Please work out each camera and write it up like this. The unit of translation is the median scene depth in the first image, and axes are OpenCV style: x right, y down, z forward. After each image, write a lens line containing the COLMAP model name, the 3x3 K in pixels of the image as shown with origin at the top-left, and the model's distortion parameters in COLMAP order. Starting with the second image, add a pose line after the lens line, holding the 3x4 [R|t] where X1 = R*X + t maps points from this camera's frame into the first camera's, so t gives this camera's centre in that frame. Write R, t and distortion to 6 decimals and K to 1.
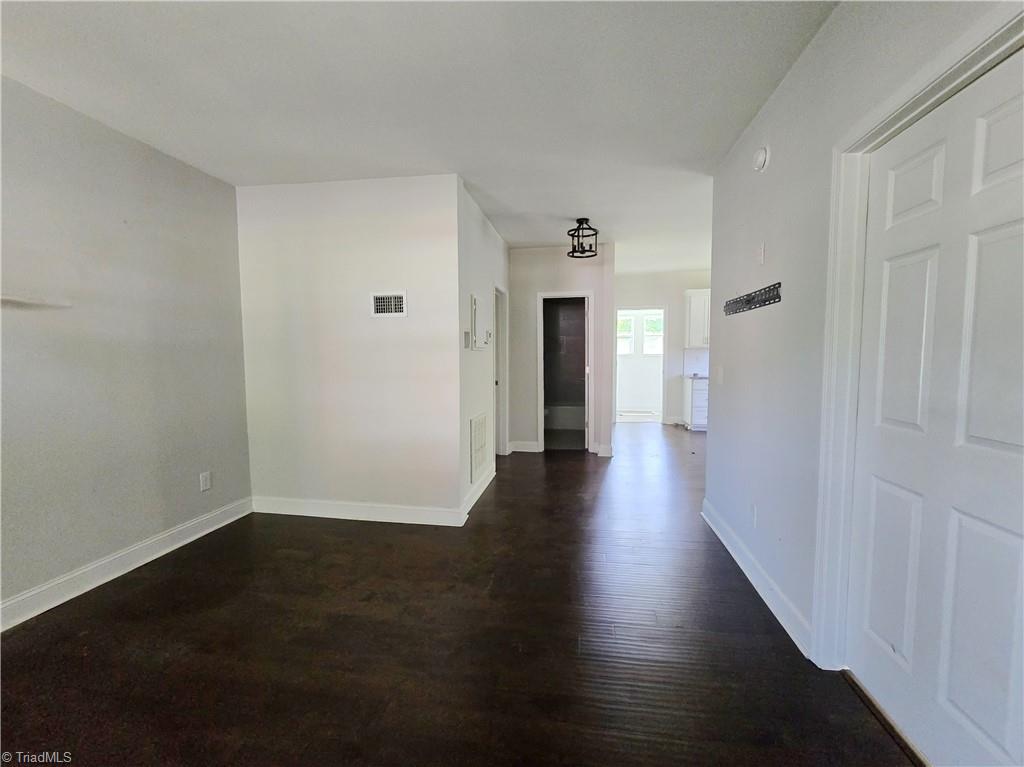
lens RADIAL K [[430.7, 0, 508.6], [0, 430.7, 385.4], [0, 0, 1]] dist [-0.000299, 0.000067]
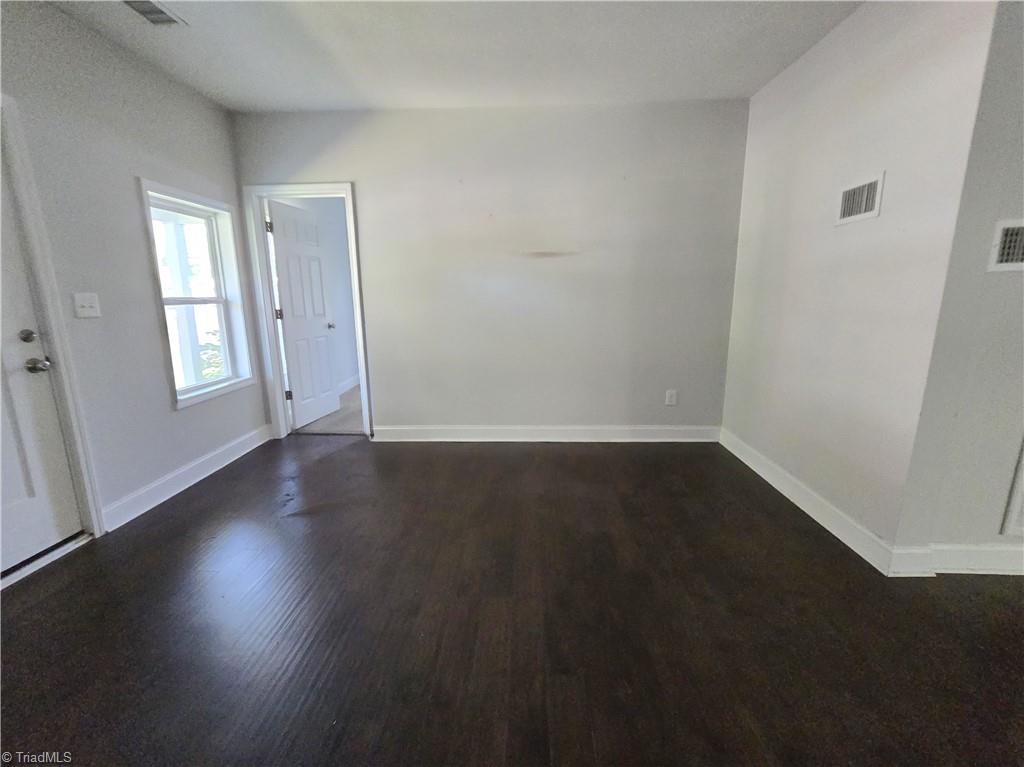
lens RADIAL K [[430.7, 0, 506.4], [0, 430.7, 385.3], [0, 0, 1]] dist [-0.000299, 0.000067]
pose [[0.122425, 0.216754, -0.968519, 0.334538], [-0.055100, 0.975839, 0.211428, -0.026801], [0.990947, 0.027482, 0.131410, 0.405810]]
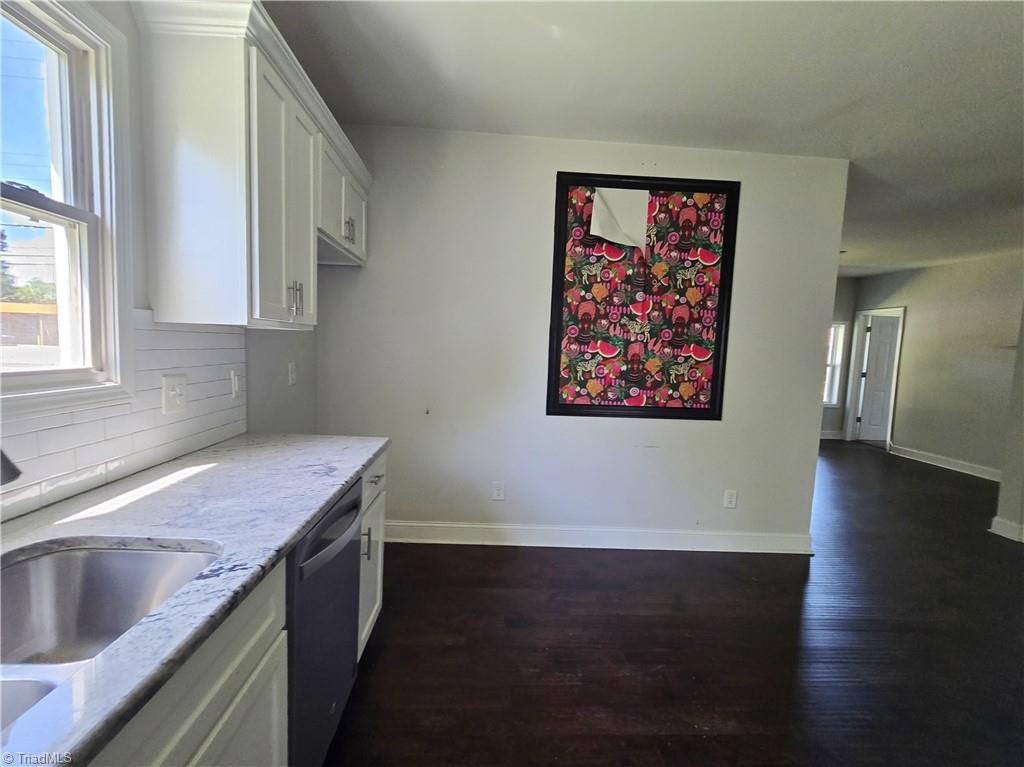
lens RADIAL K [[430.7, 0, 512.0], [0, 430.7, 383.8], [0, 0, 1]] dist [-0.000299, 0.000067]
pose [[-0.976940, -0.014065, -0.213049, 1.231347], [-0.045848, 0.988371, 0.144987, -0.118036], [0.208533, 0.151411, -0.966224, 1.623187]]
